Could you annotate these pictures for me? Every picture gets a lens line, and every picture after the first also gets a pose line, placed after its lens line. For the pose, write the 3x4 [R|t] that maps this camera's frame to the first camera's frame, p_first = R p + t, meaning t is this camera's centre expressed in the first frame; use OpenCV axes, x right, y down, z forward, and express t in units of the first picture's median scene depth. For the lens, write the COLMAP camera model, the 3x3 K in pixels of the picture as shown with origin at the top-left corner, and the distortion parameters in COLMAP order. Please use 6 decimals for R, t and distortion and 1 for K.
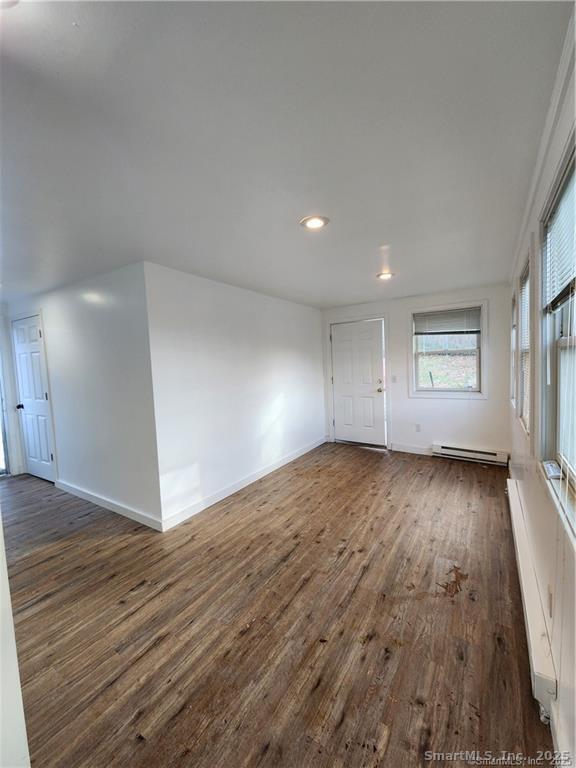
lens RADIAL K [[314.2, 0, 290.0], [0, 314.2, 382.4], [0, 0, 1]] dist [0.001103, -0.000594]
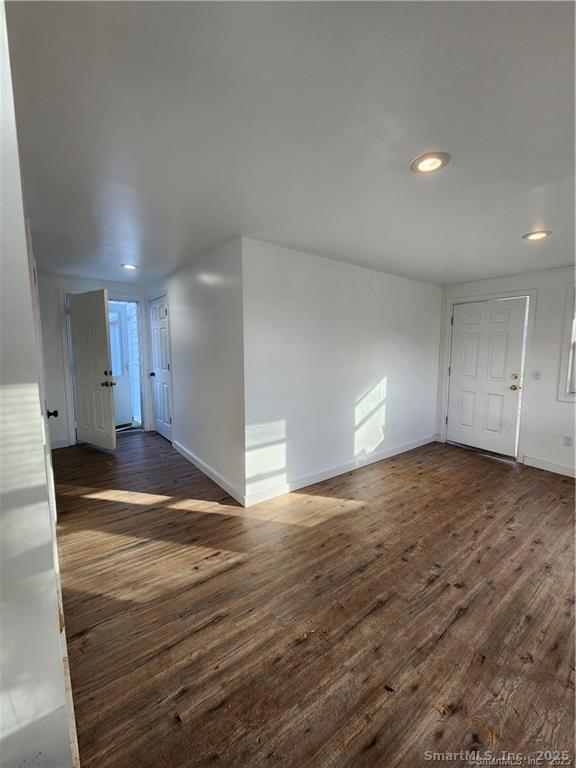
lens RADIAL K [[314.2, 0, 290.4], [0, 314.2, 381.7], [0, 0, 1]] dist [0.001103, -0.000594]
pose [[0.936314, 0.082312, -0.341380, 0.054412], [-0.065141, 0.995980, 0.061481, -0.003835], [0.345068, -0.035327, 0.937913, 0.120153]]
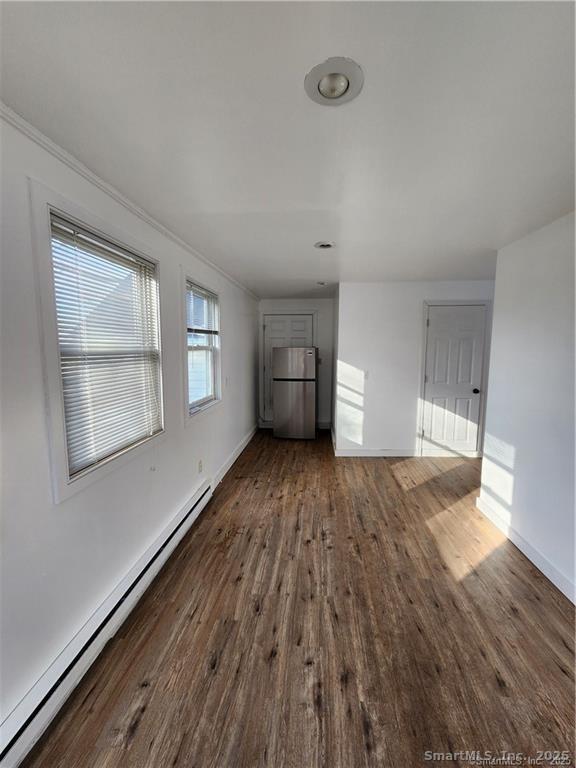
lens RADIAL K [[314.2, 0, 289.2], [0, 314.2, 381.9], [0, 0, 1]] dist [0.001103, -0.000594]
pose [[-0.890671, 0.087228, -0.446202, 0.698909], [0.001194, 0.981868, 0.189562, -0.170150], [0.454647, 0.168305, -0.874626, 1.798809]]
